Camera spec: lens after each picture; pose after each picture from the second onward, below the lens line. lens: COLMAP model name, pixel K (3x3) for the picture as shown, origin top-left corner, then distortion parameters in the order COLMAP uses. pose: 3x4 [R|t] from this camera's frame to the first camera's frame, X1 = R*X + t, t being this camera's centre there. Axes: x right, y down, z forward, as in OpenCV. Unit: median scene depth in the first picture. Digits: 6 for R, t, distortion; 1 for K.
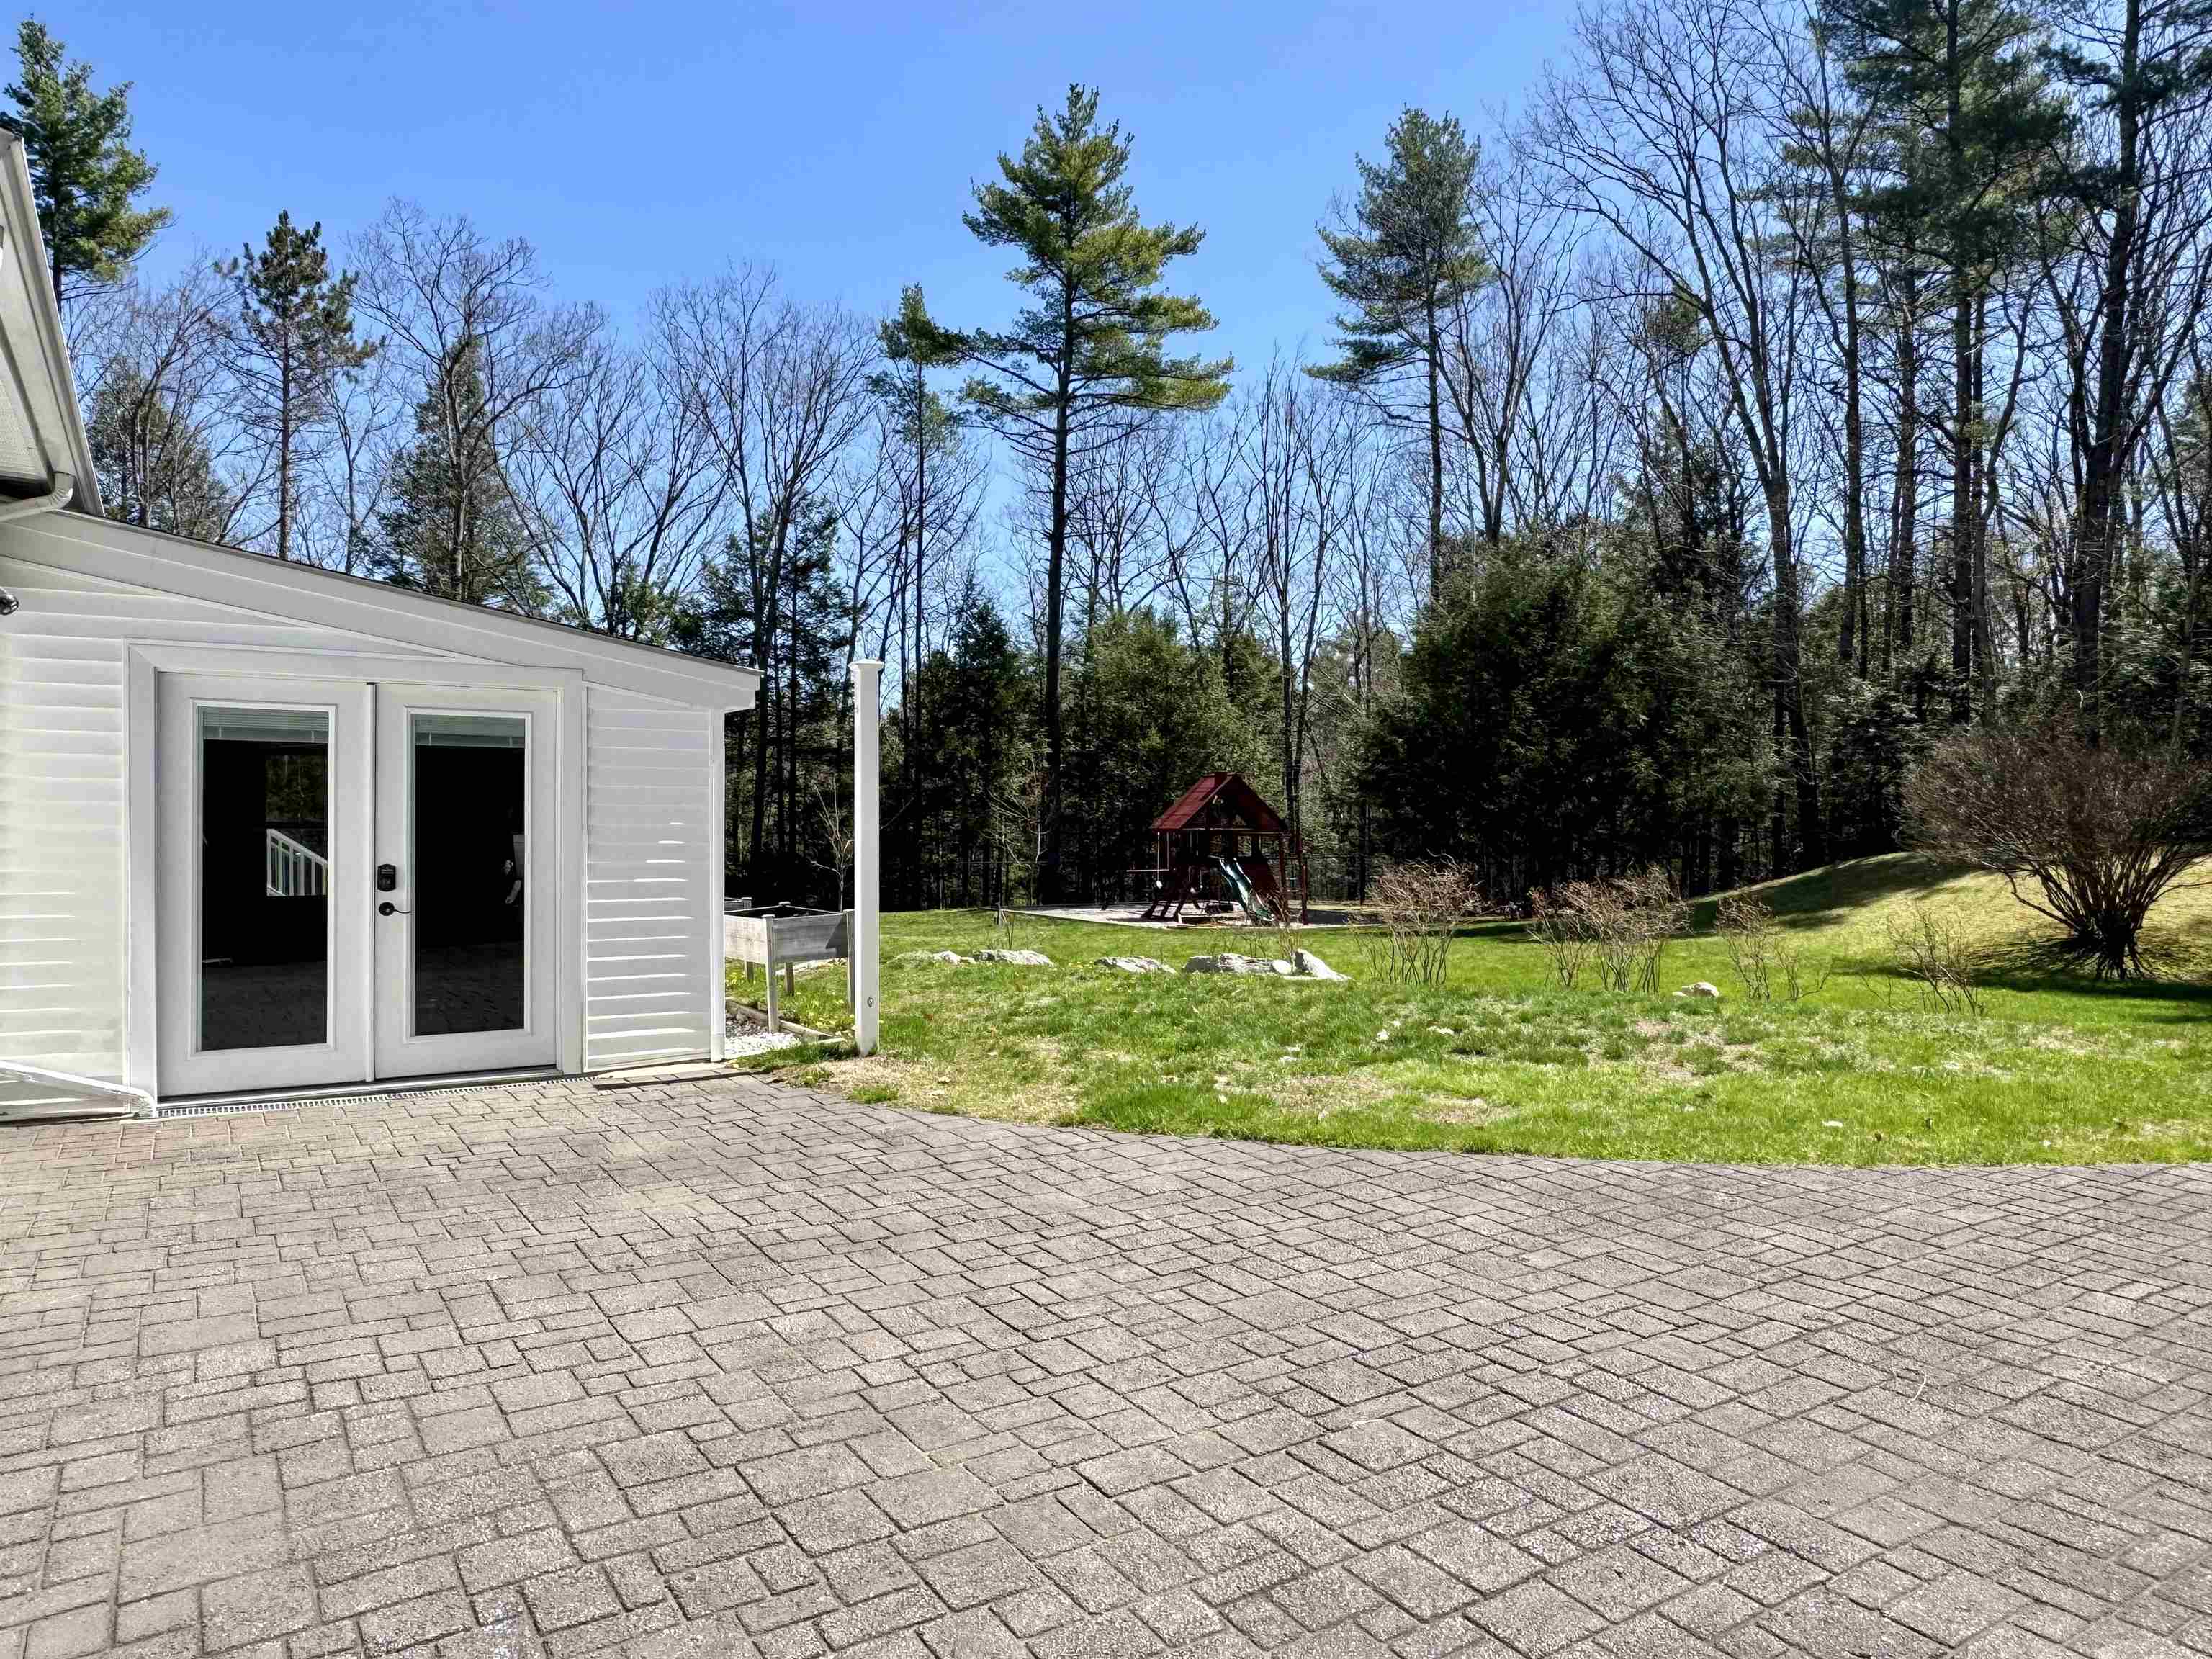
lens RADIAL K [[1473.6, 0, 1106.0], [0, 1473.6, 829.5], [0, 0, 1]] dist [0.006968, -0.001202]
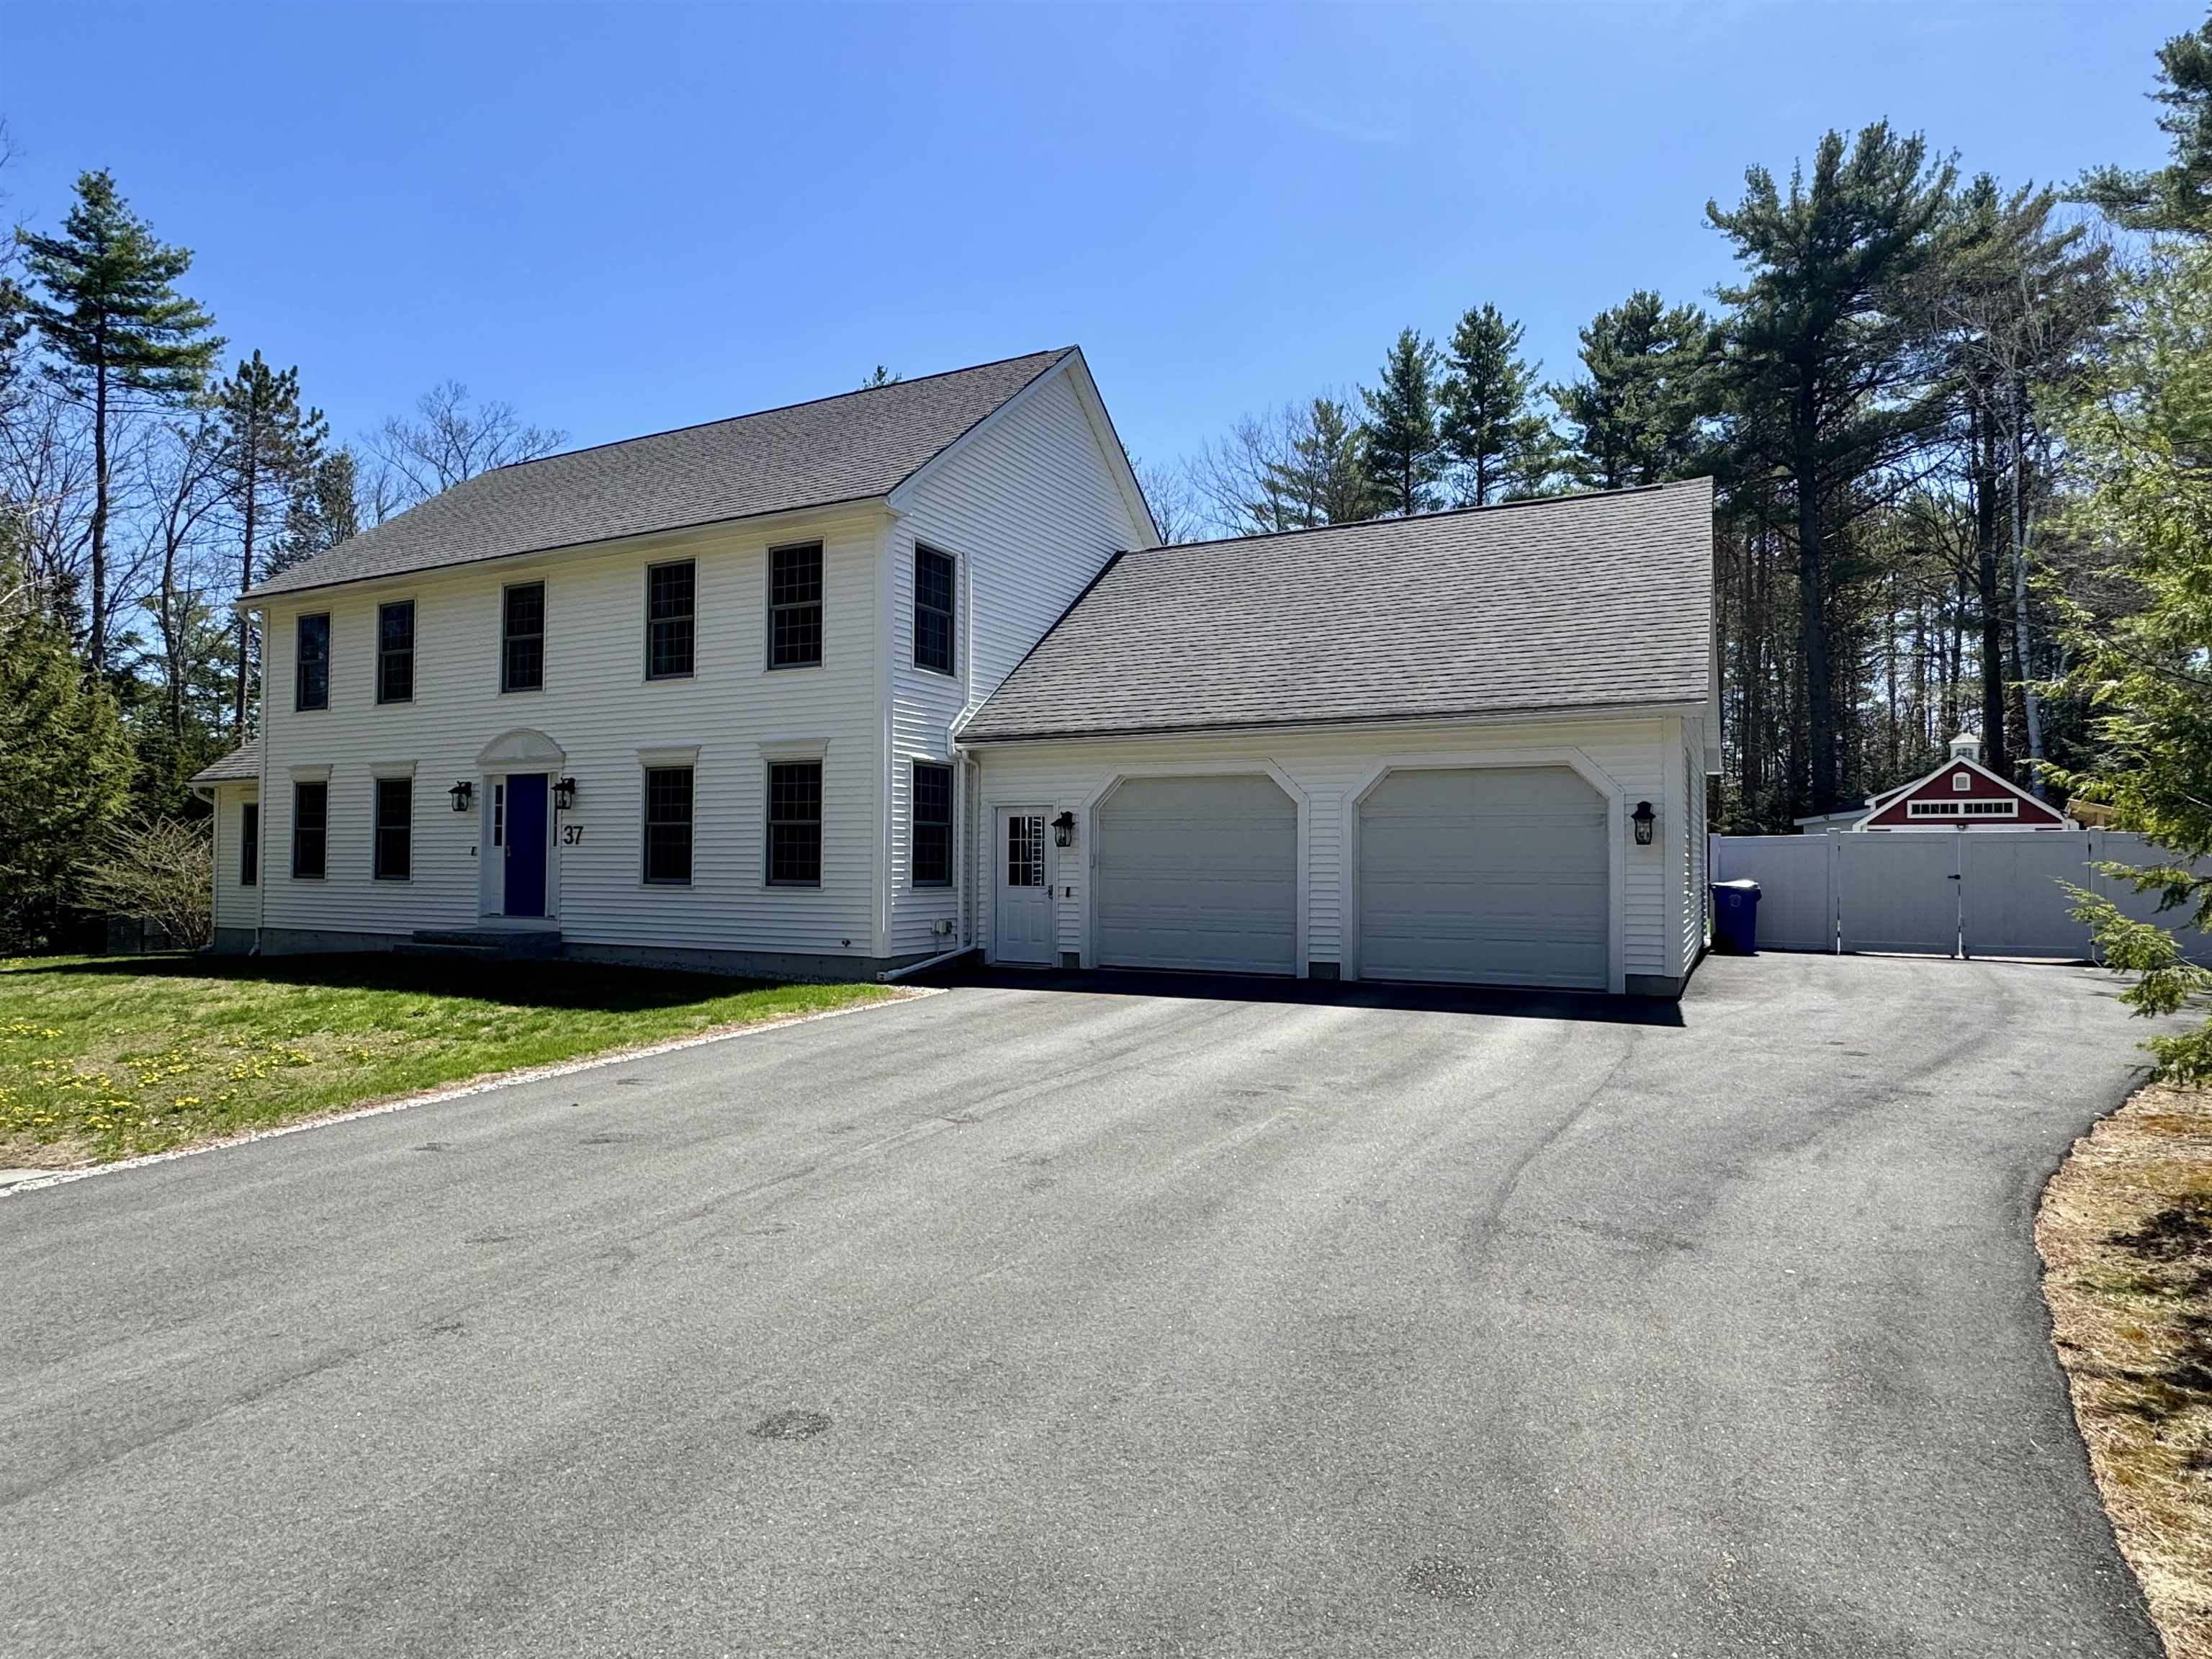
lens RADIAL K [[1248.6, 0, 1106.0], [0, 1248.6, 829.5], [0, 0, 1]] dist [0.034160, -0.001634]
pose [[0.867952, 0.002266, 0.496643, -1.625832], [0.008660, 0.999768, -0.019697, -0.027885], [-0.496573, 0.021397, 0.867731, -0.729079]]
